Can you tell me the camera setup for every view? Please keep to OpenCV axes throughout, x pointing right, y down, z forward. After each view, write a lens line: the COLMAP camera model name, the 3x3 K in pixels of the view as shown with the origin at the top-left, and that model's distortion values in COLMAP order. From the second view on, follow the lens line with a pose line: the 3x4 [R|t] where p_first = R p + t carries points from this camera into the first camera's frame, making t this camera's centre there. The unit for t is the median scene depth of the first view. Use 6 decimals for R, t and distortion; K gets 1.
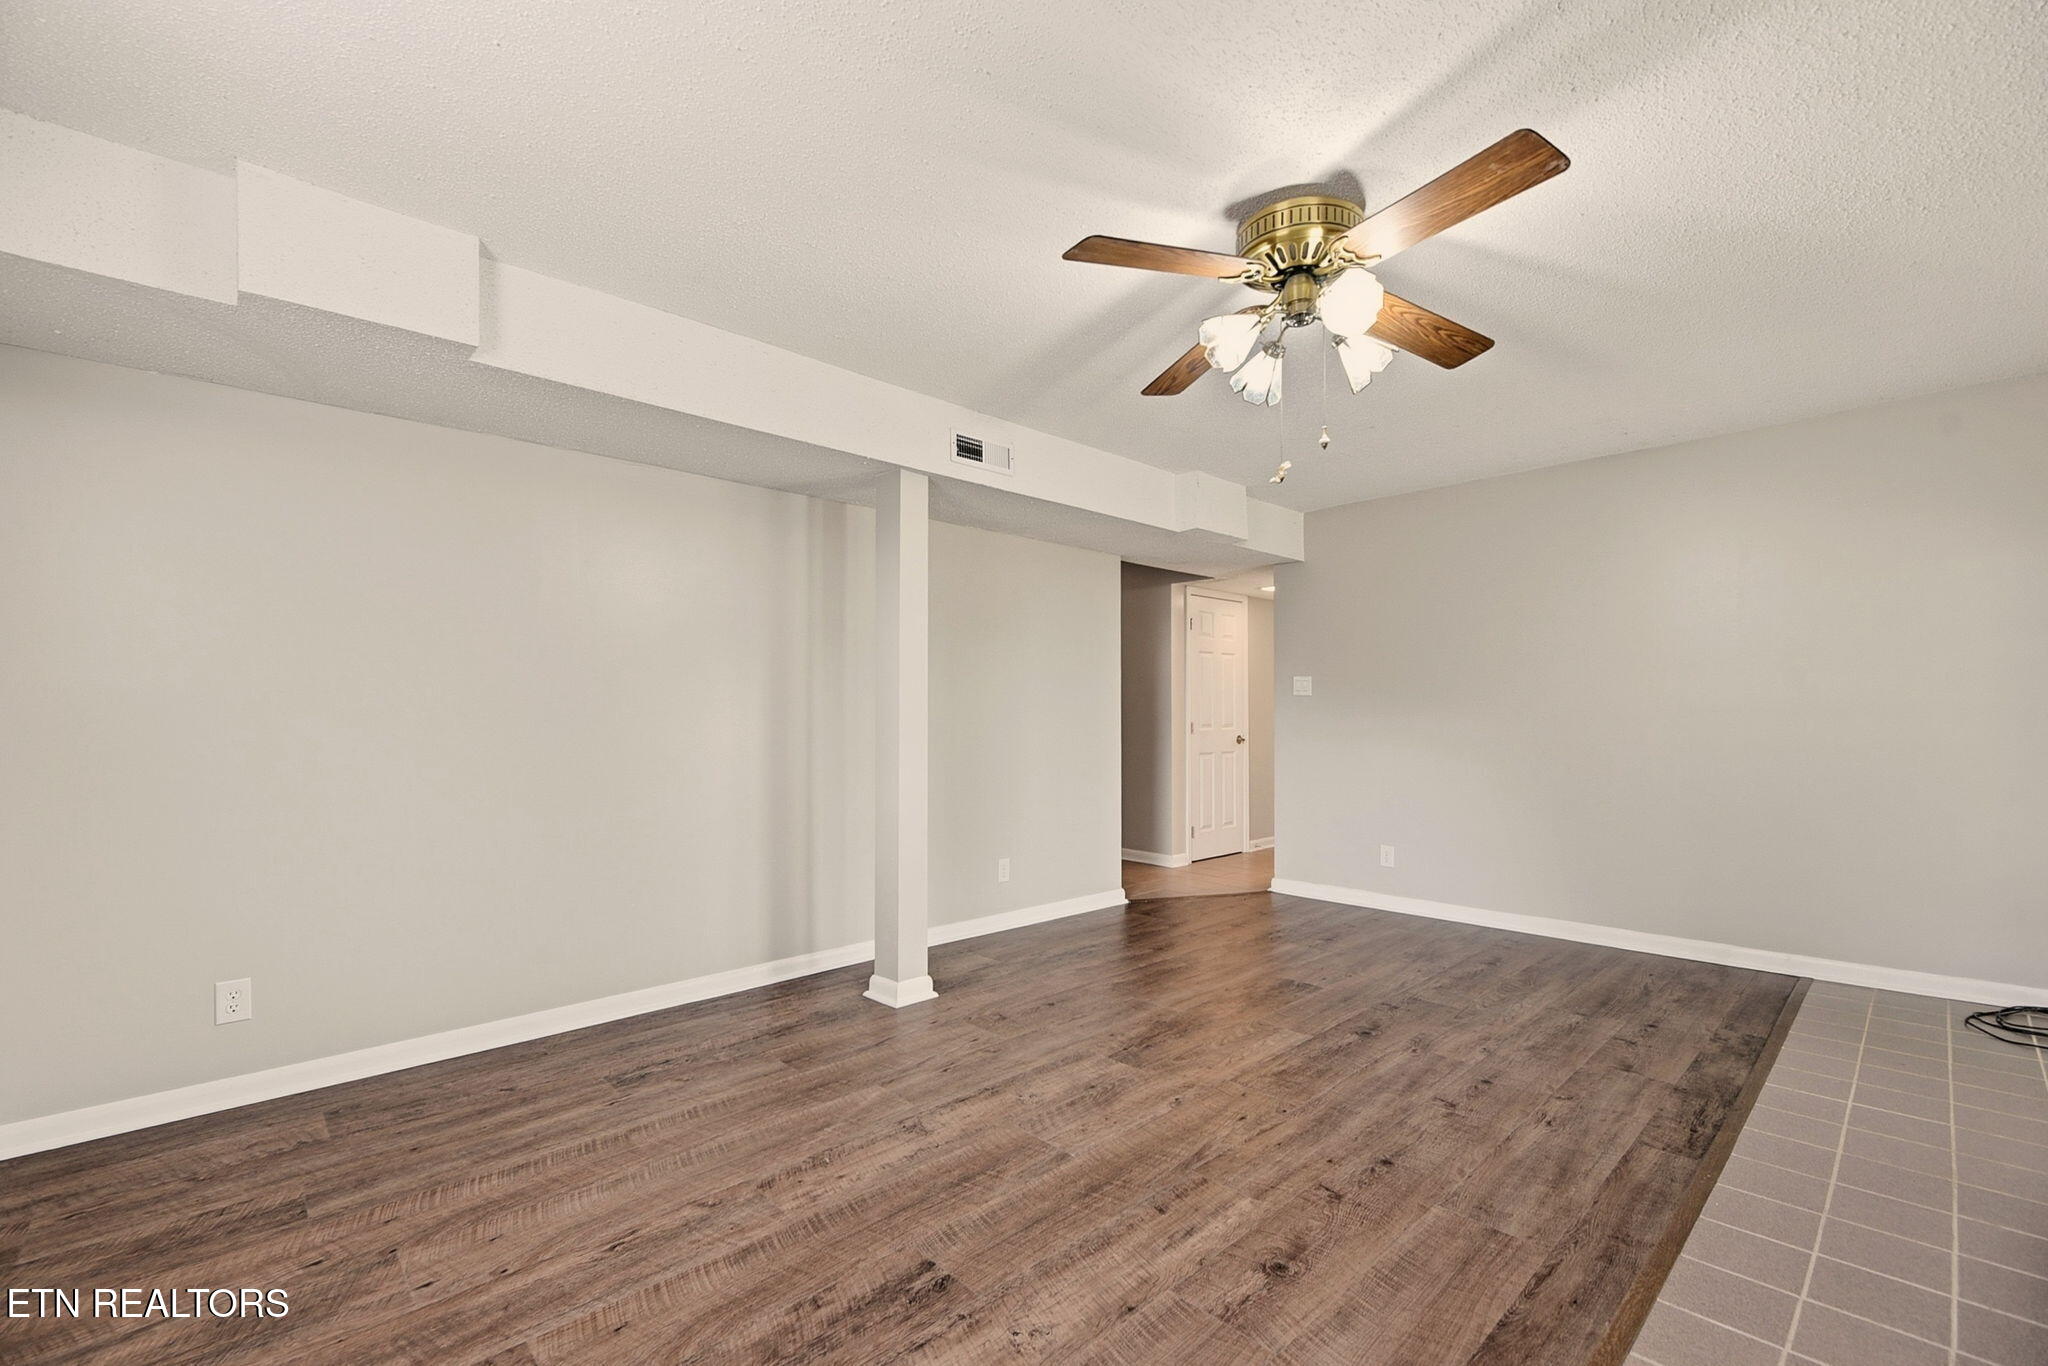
lens RADIAL K [[846.1, 0, 1016.4], [0, 846.1, 699.6], [0, 0, 1]] dist [-0.001793, -0.000305]
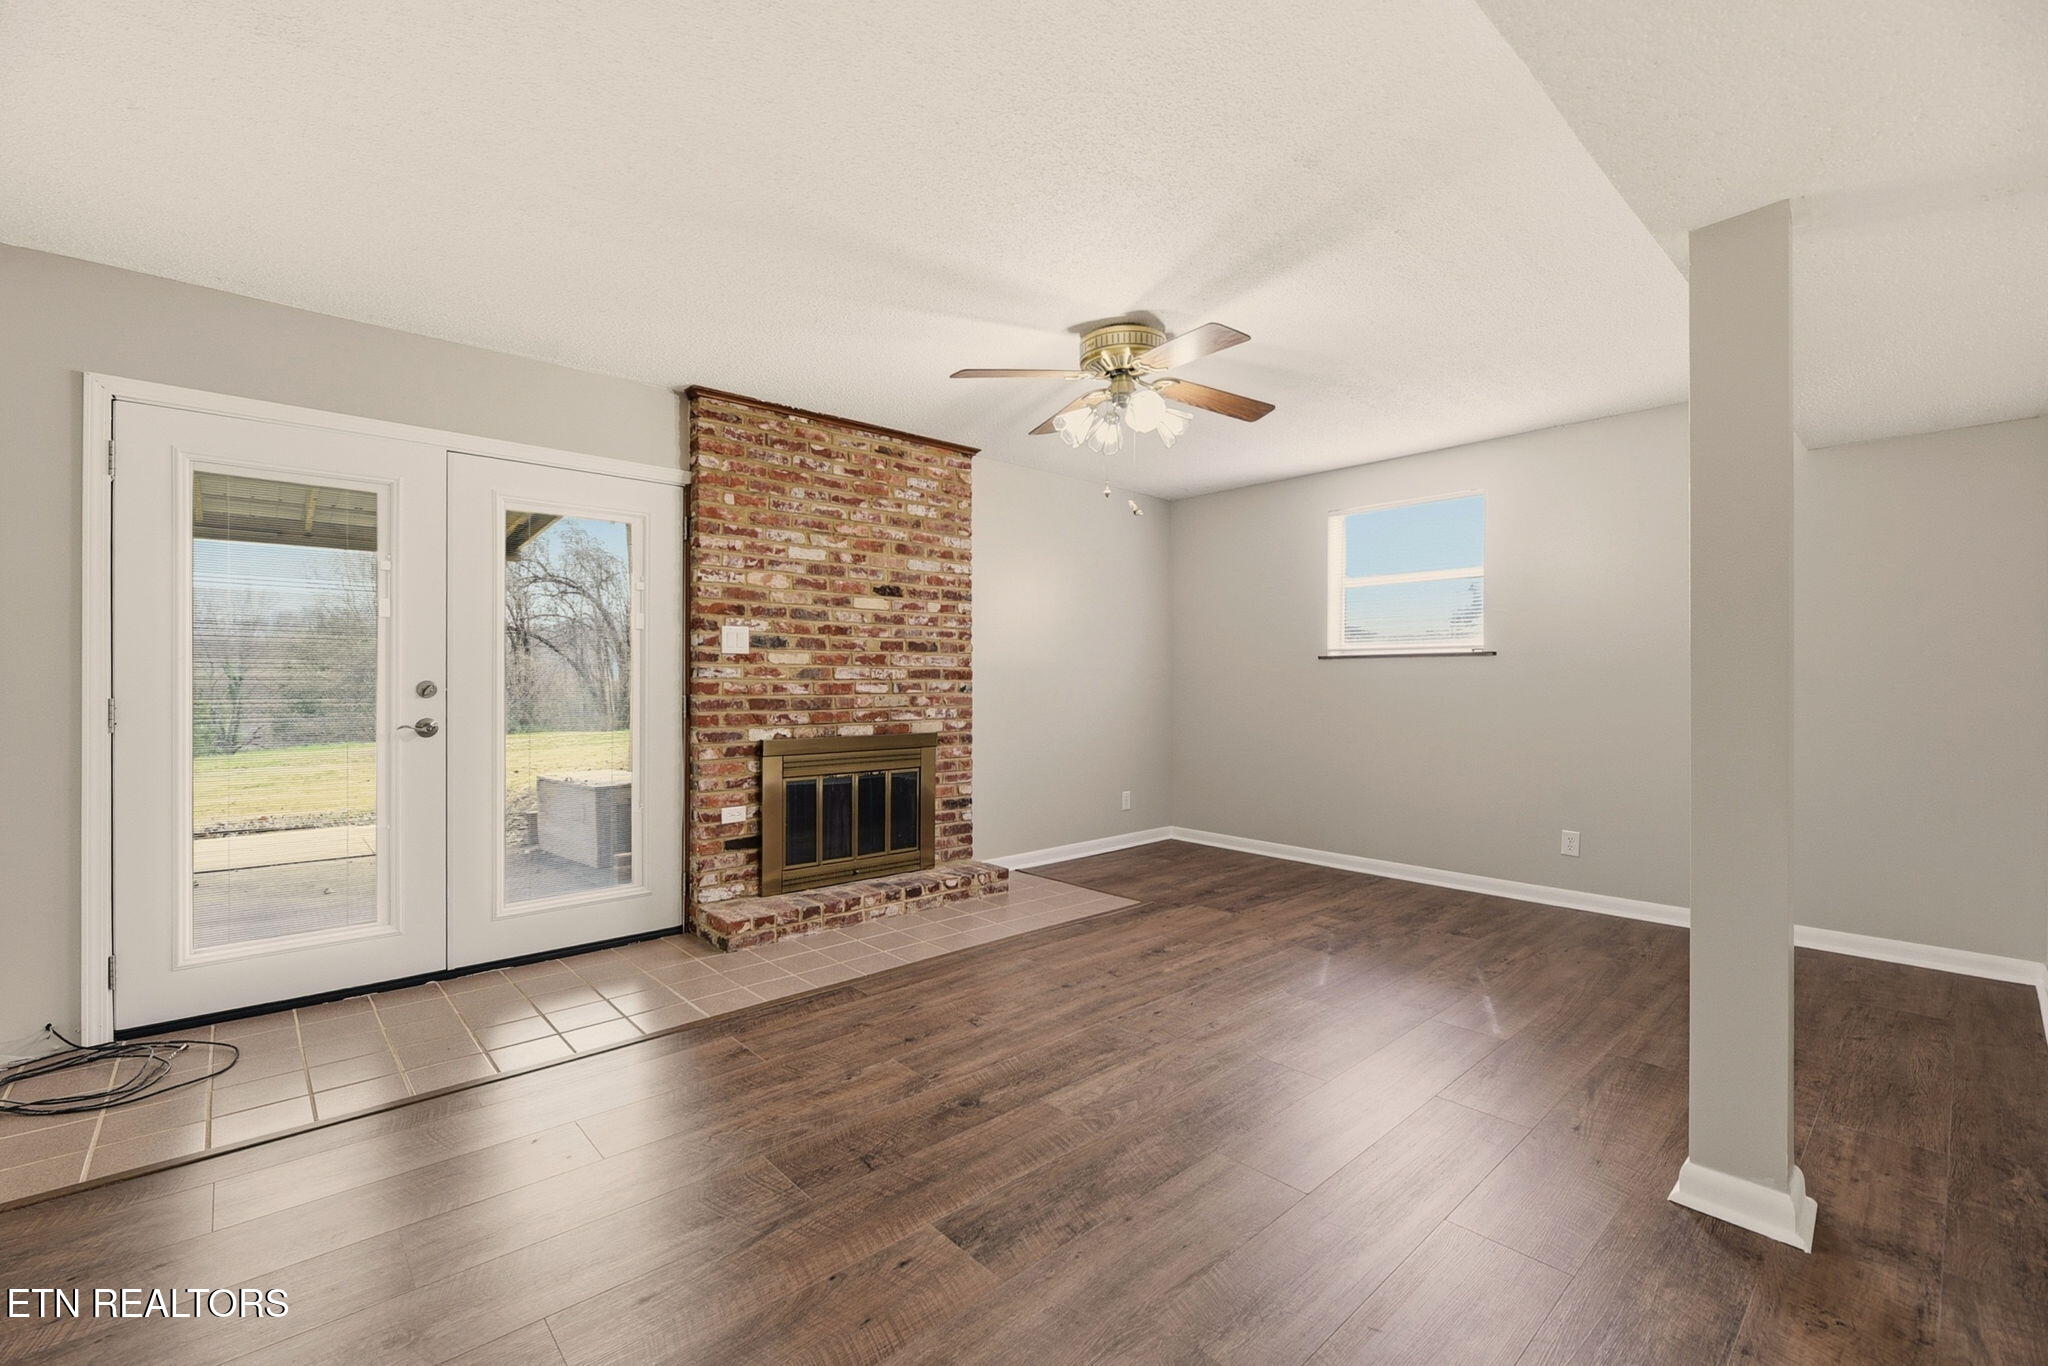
lens RADIAL K [[846.1, 0, 1016.4], [0, 846.1, 699.6], [0, 0, 1]] dist [-0.001793, -0.000305]
pose [[-0.999913, 0.002795, 0.012890, 0.459616], [0.002884, 0.999972, 0.006862, 0.038466], [-0.012871, 0.006898, -0.999893, 2.248793]]
